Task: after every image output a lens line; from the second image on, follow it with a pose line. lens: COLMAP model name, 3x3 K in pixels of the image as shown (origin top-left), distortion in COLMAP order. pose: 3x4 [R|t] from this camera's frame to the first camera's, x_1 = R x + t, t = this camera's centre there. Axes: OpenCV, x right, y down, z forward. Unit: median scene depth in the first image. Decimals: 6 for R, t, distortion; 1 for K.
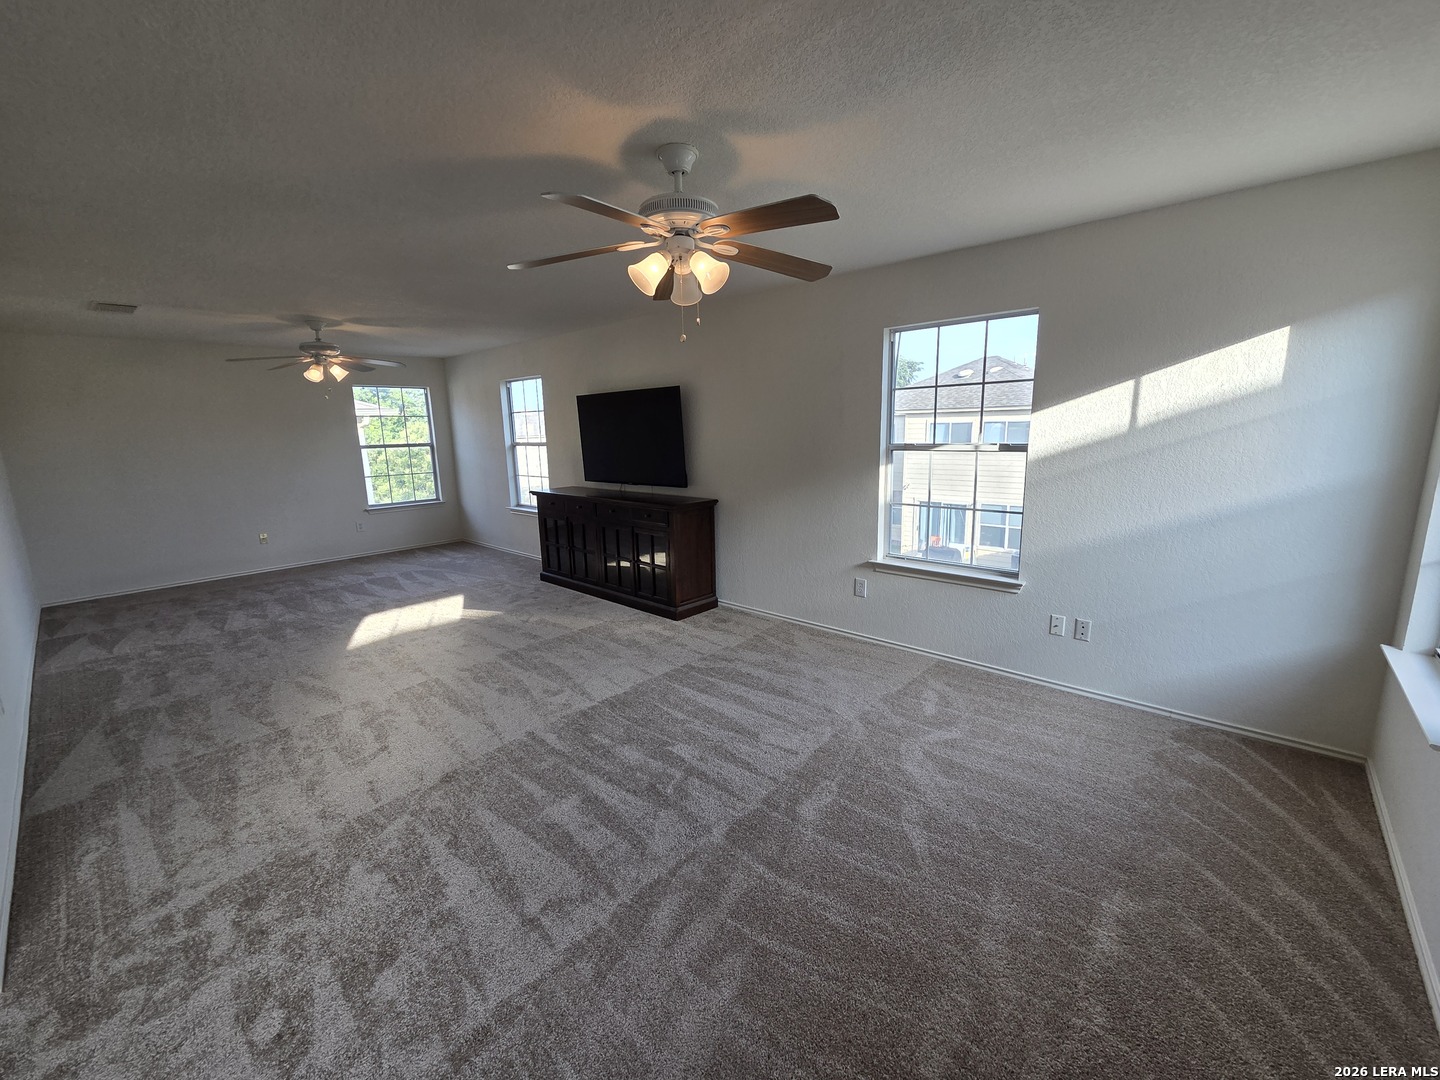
lens RADIAL K [[594.1, 0, 720.0], [0, 594.1, 540.0], [0, 0, 1]] dist [0.001782, 0.000908]
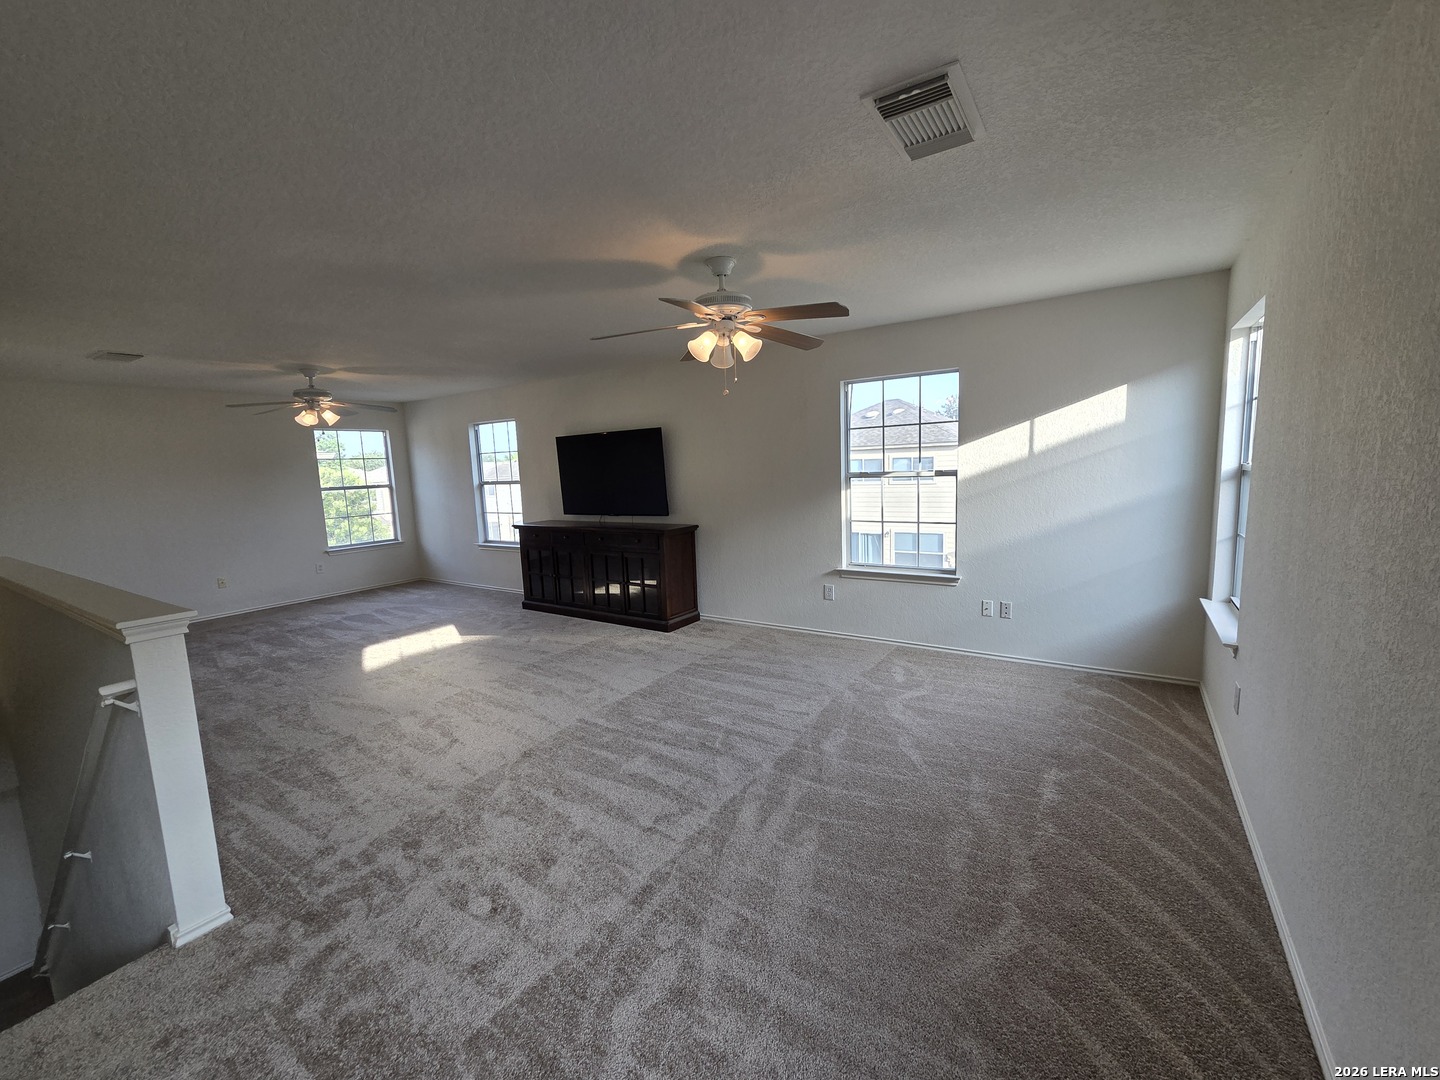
lens RADIAL K [[590.0, 0, 726.7], [0, 590.0, 540.4], [0, 0, 1]] dist [0.002478, -0.000099]
pose [[0.988885, -0.033982, 0.144743, -0.201130], [0.043126, 0.997236, -0.060509, 0.057392], [-0.142287, 0.066079, 0.987617, -0.227073]]
